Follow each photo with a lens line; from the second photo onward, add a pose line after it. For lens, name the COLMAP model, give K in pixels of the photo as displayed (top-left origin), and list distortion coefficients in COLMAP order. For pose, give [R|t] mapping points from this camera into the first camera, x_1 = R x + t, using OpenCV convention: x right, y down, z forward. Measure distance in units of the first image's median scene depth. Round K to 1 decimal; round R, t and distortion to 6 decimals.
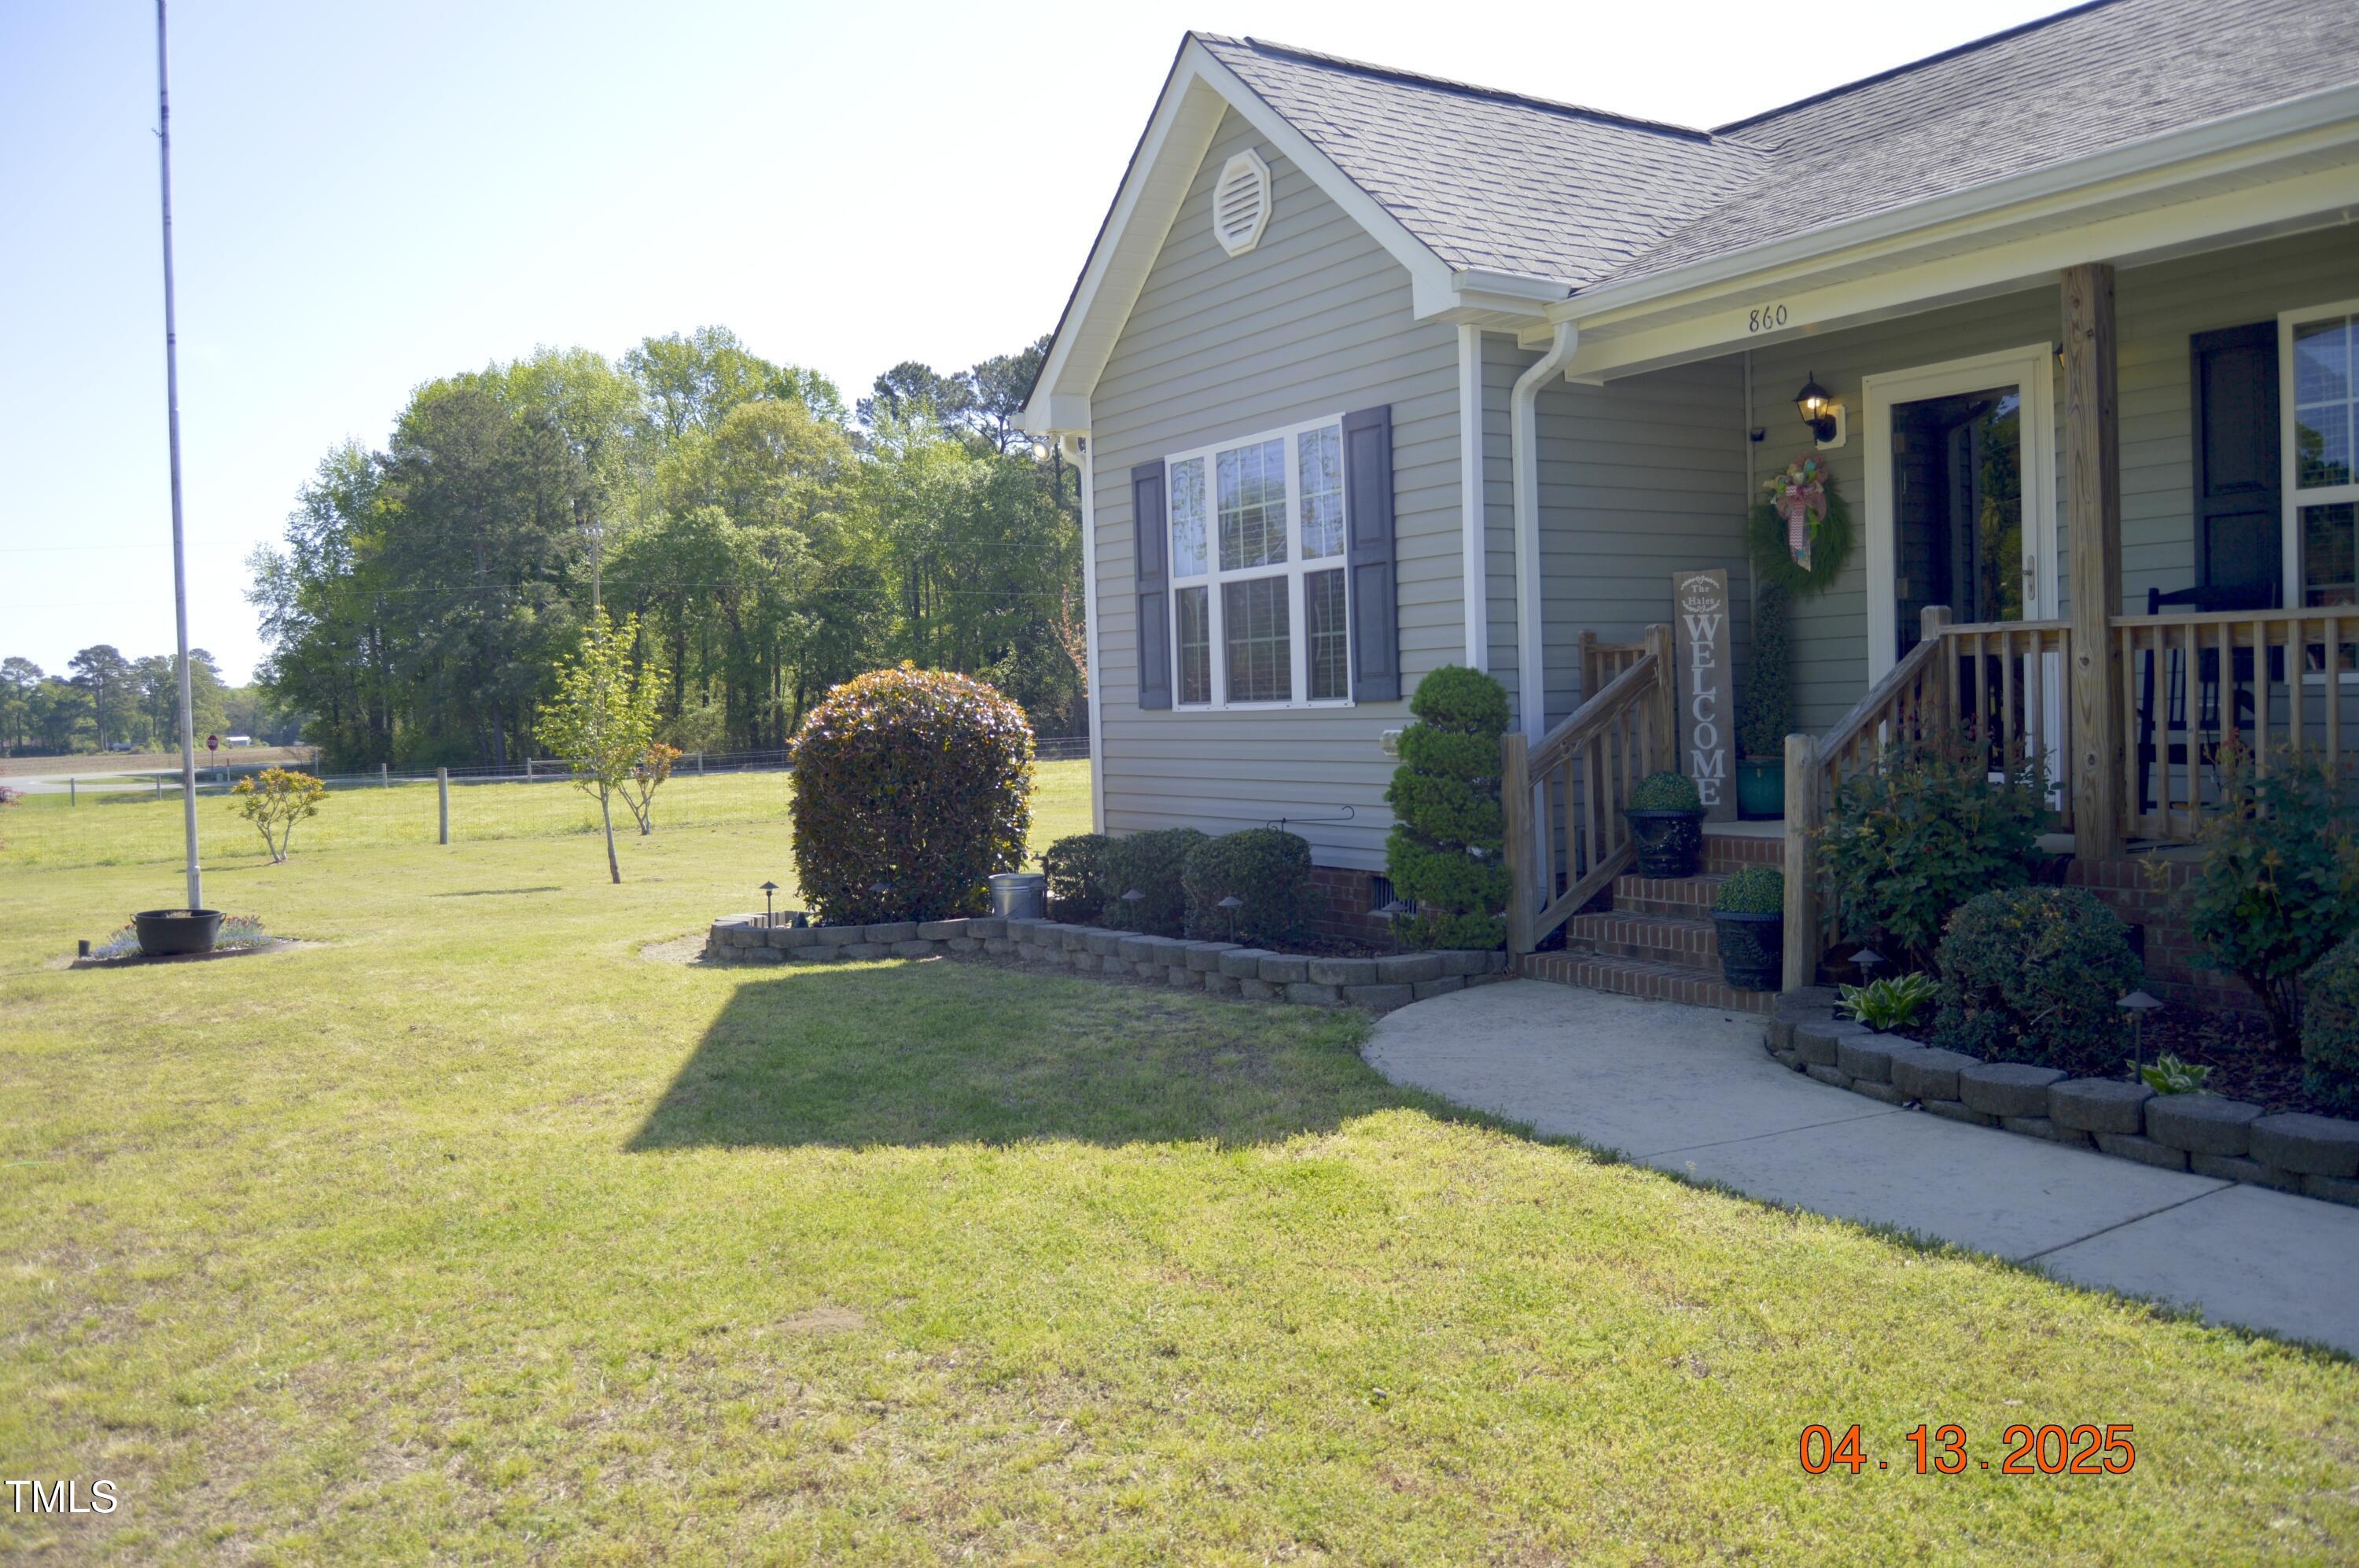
lens RADIAL K [[1881.2, 0, 1183.9], [0, 1881.2, 765.4], [0, 0, 1]] dist [-0.095832, 0.034384]
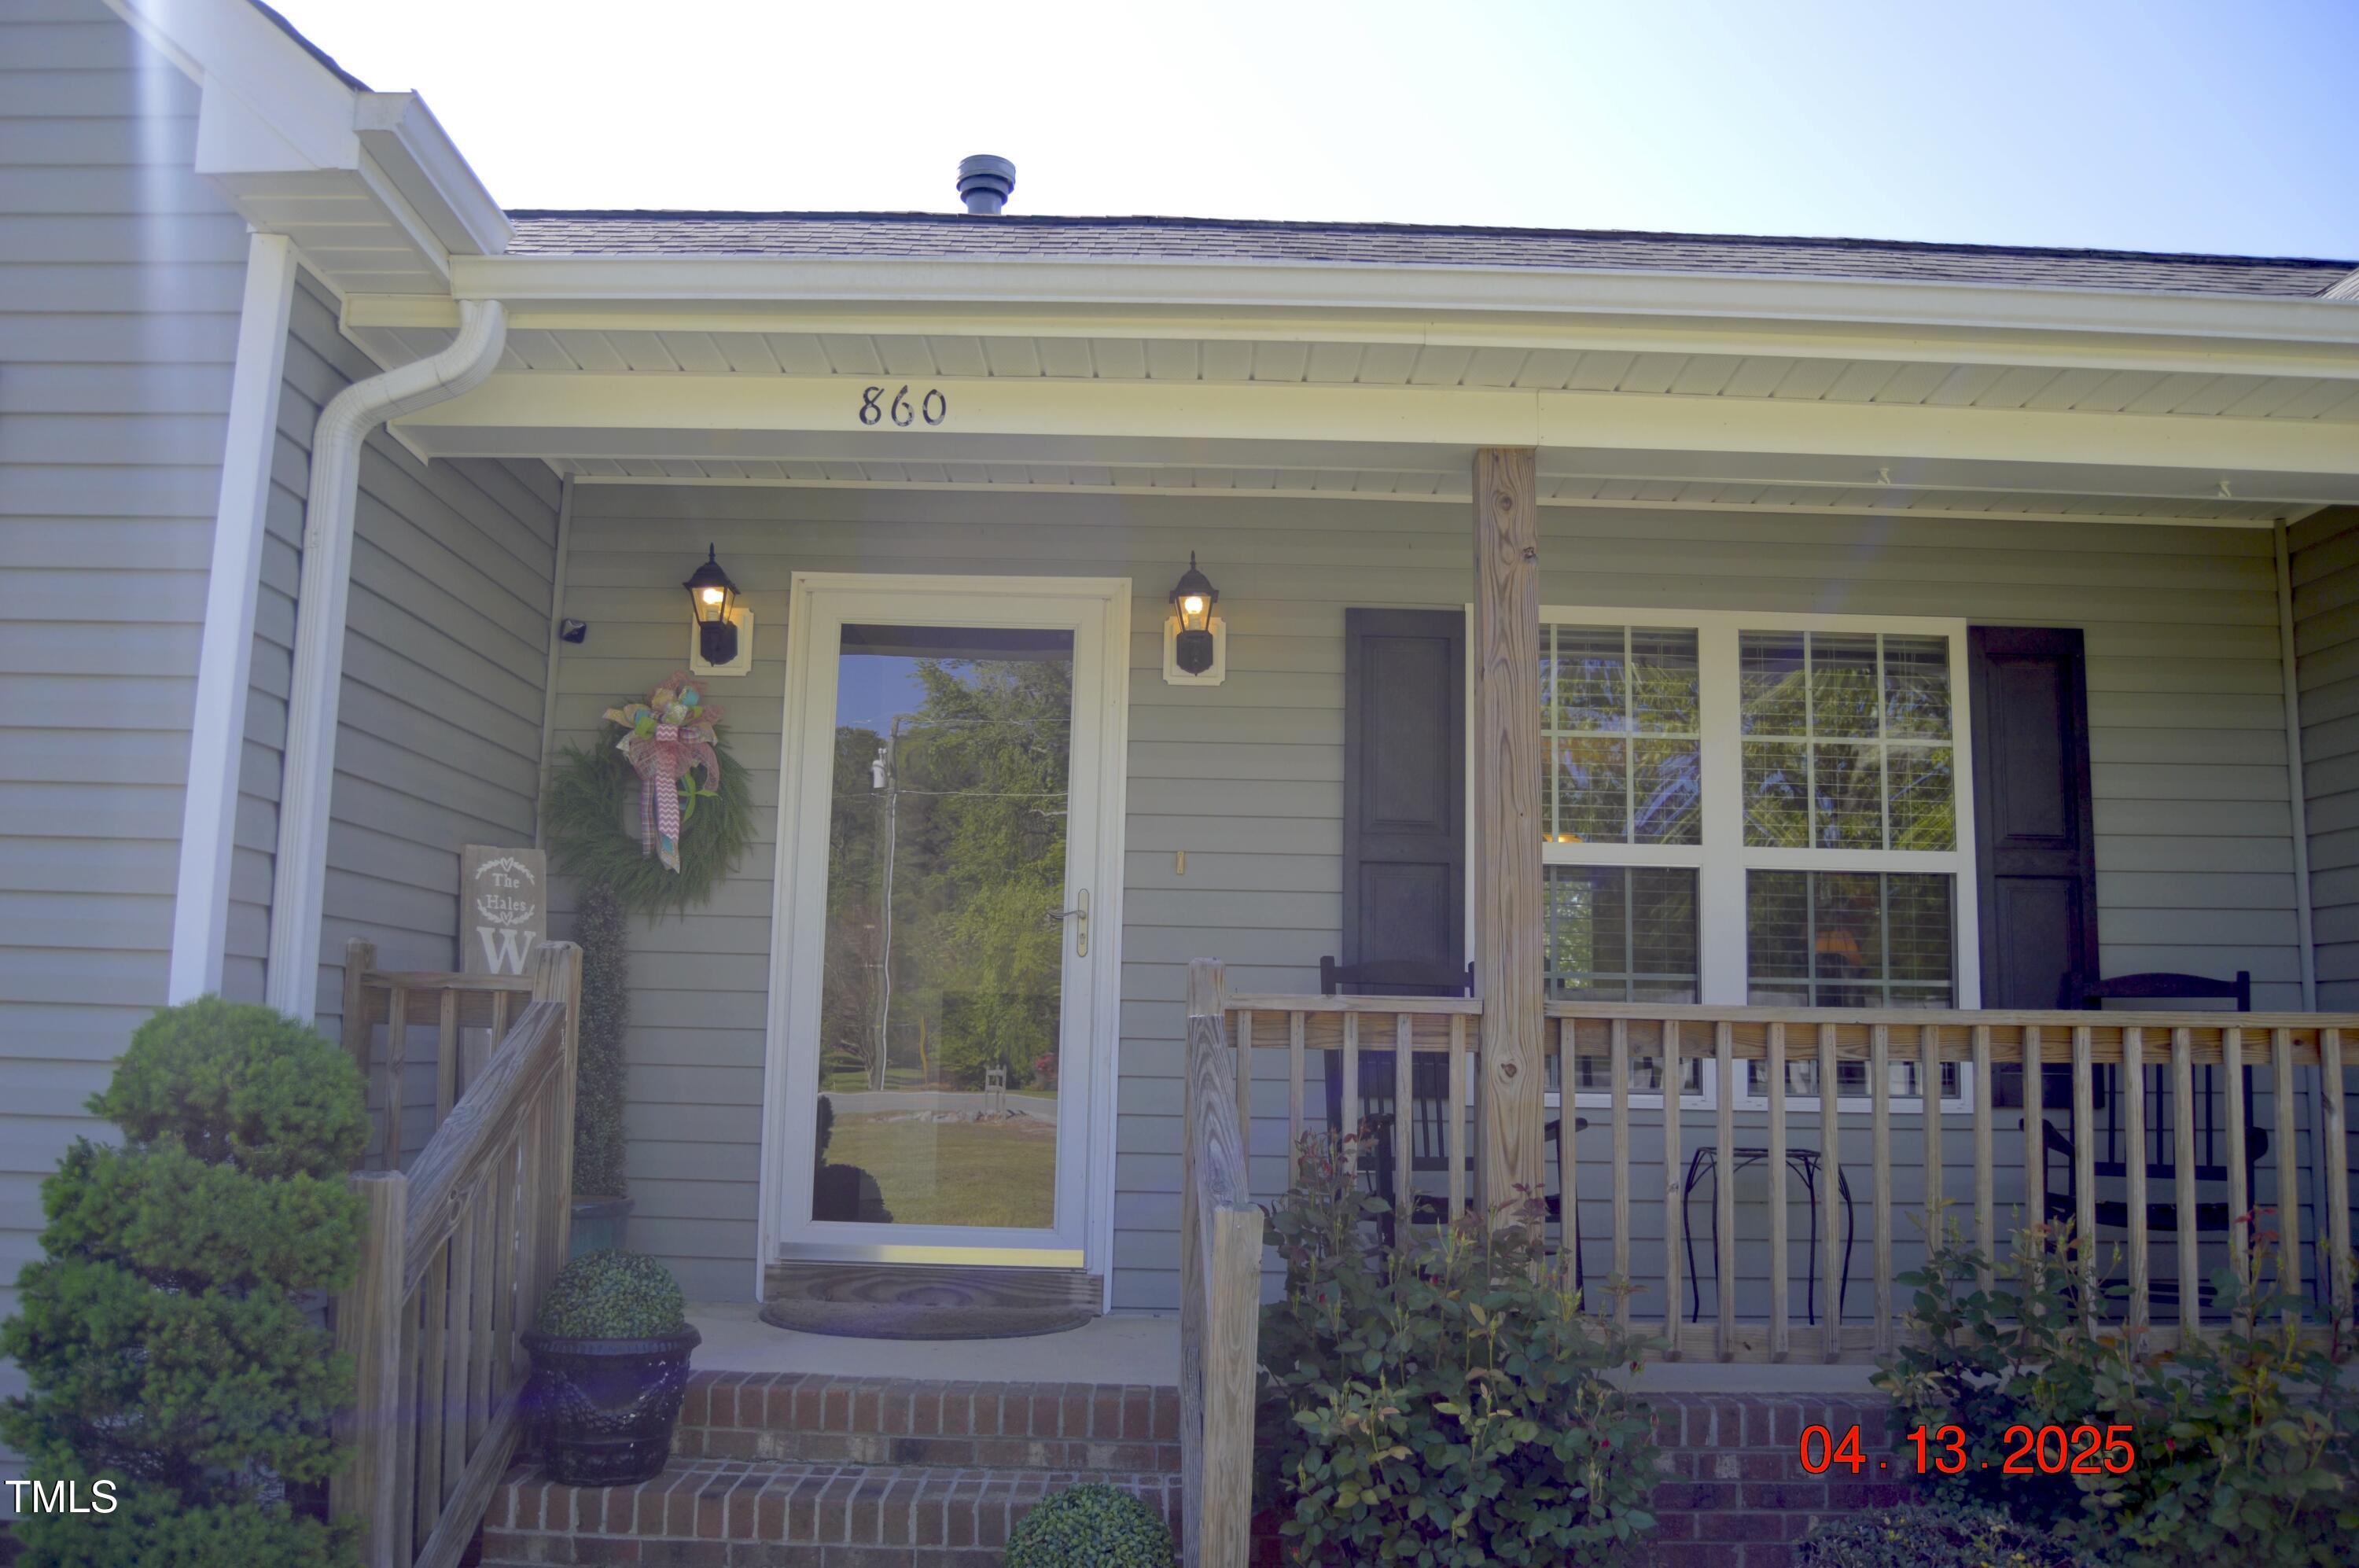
lens RADIAL K [[1881.2, 0, 1185.7], [0, 1881.2, 781.0], [0, 0, 1]] dist [-0.095832, 0.034384]
pose [[0.523127, 0.163328, 0.836458, -0.084483], [-0.008810, 0.982449, -0.186325, -0.027986], [-0.852209, 0.090102, 0.515385, 0.626764]]
